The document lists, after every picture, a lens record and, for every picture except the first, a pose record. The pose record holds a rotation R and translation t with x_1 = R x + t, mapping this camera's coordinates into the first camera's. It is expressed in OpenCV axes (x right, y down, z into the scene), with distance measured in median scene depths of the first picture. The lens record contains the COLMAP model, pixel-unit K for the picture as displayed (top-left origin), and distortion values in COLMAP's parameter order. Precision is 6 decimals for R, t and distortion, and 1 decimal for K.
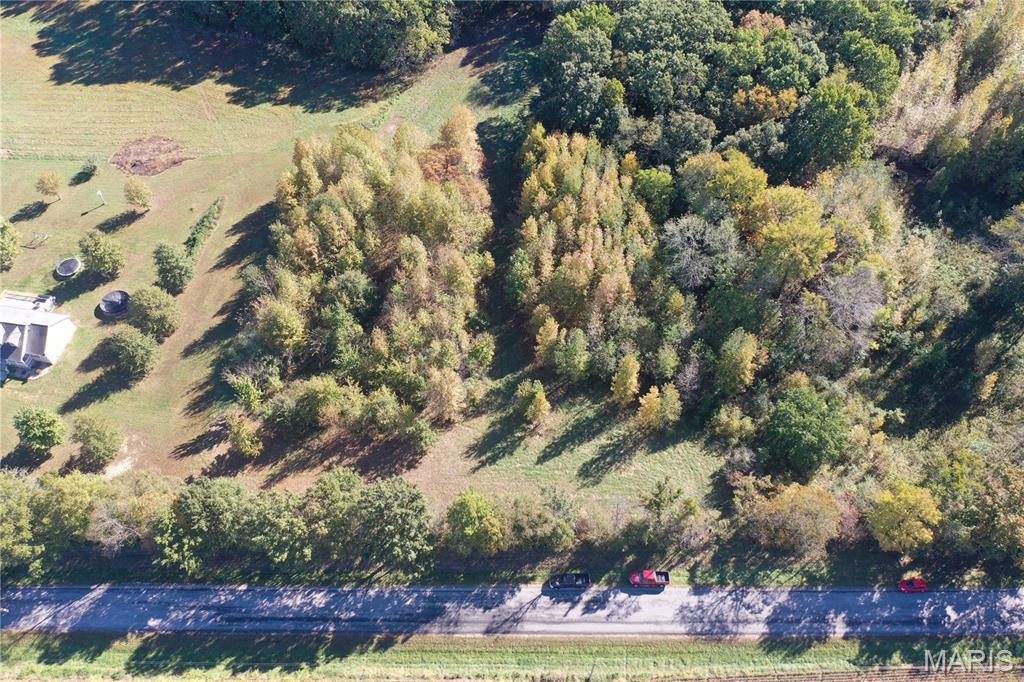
lens RADIAL K [[791.7, 0, 509.6], [0, 791.7, 336.7], [0, 0, 1]] dist [-0.020402, -0.006525]
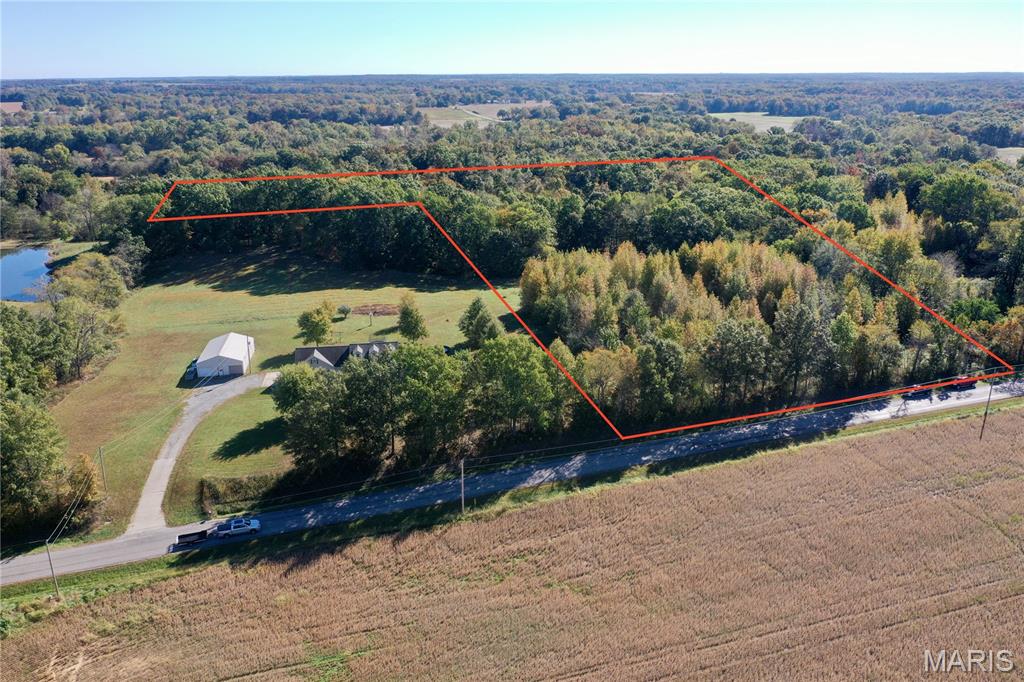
lens RADIAL K [[791.7, 0, 514.1], [0, 791.7, 337.1], [0, 0, 1]] dist [-0.020402, -0.006525]
pose [[0.947381, -0.080511, 0.309819, -0.827449], [0.250655, 0.788567, -0.561546, 0.692518], [-0.199102, 0.609655, 0.767254, 0.060987]]
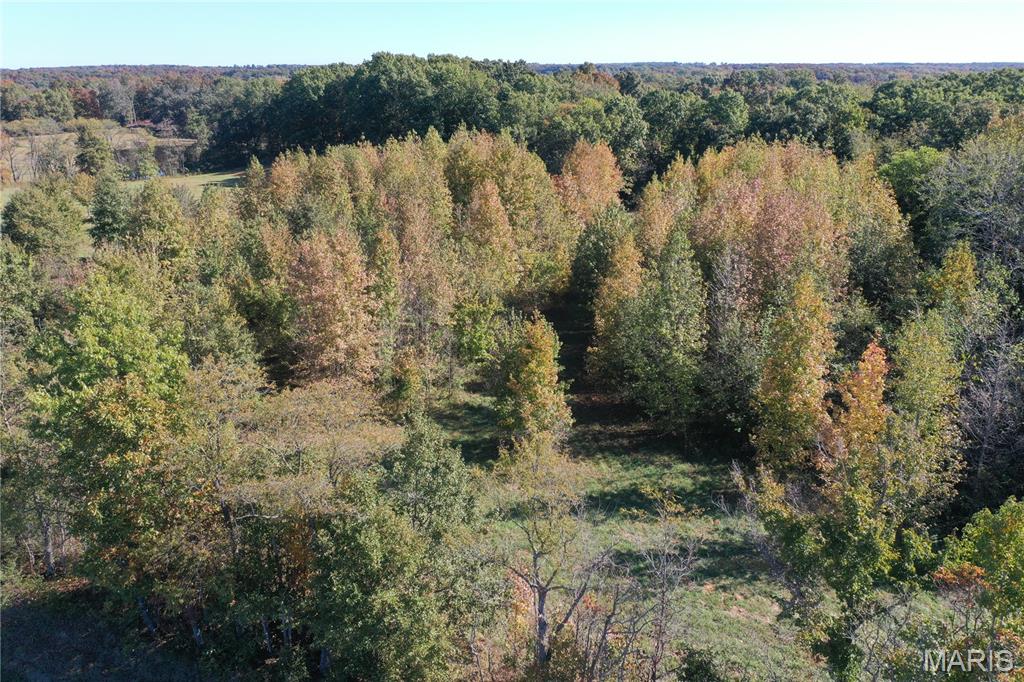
lens RADIAL K [[791.7, 0, 515.7], [0, 791.7, 344.8], [0, 0, 1]] dist [-0.020402, -0.006525]
pose [[0.929598, 0.143377, -0.339546, 0.143324], [-0.313318, 0.792577, -0.523118, 0.255434], [0.194113, 0.592676, 0.781701, 0.658235]]
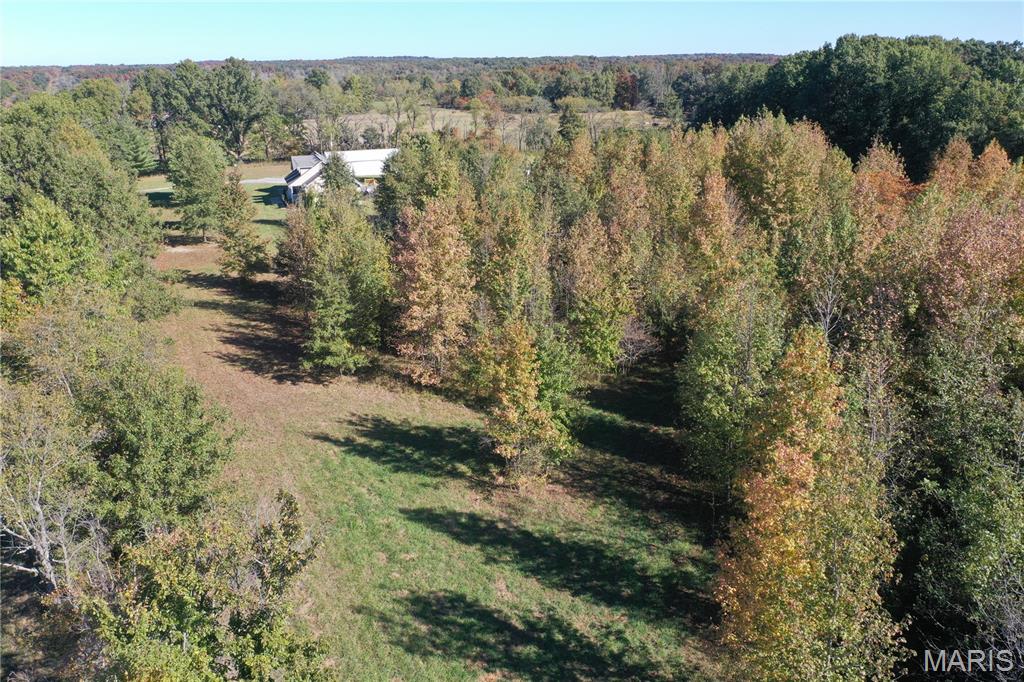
lens RADIAL K [[791.7, 0, 514.1], [0, 791.7, 346.1], [0, 0, 1]] dist [-0.020402, -0.006525]
pose [[0.491969, 0.316664, -0.810981, 0.278754], [-0.715567, 0.677674, -0.169476, 0.125844], [0.495914, 0.663688, 0.559989, 0.756477]]
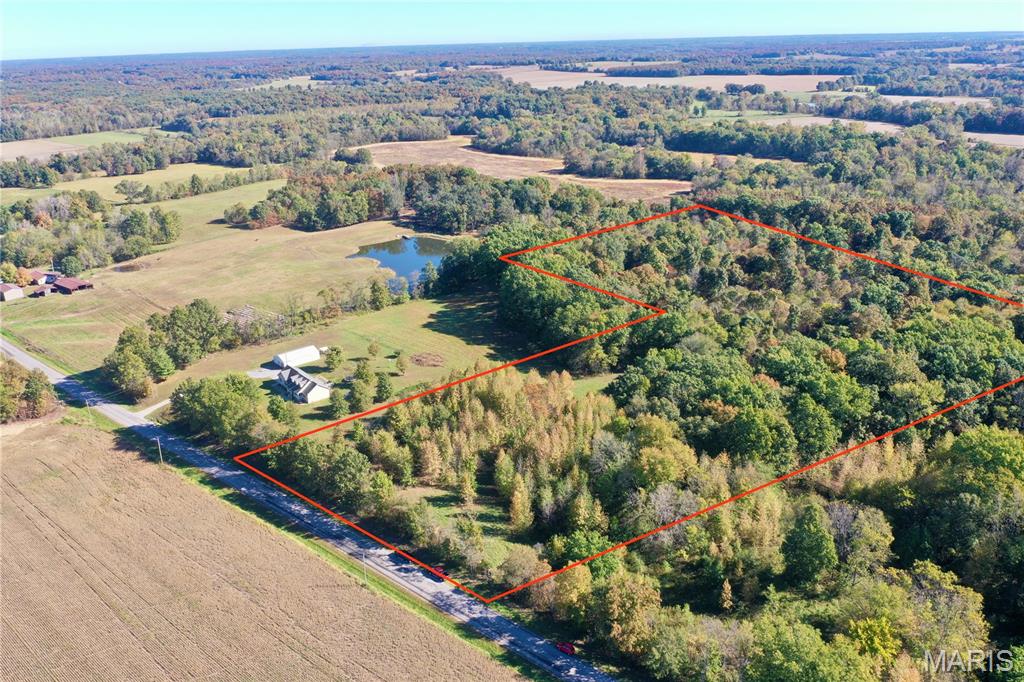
lens RADIAL K [[791.7, 0, 512.4], [0, 791.7, 336.1], [0, 0, 1]] dist [-0.020402, -0.006525]
pose [[0.769885, 0.230595, -0.595065, 0.970654], [-0.521231, 0.765223, -0.377826, 0.398737], [0.368233, 0.601049, 0.709327, -0.315333]]
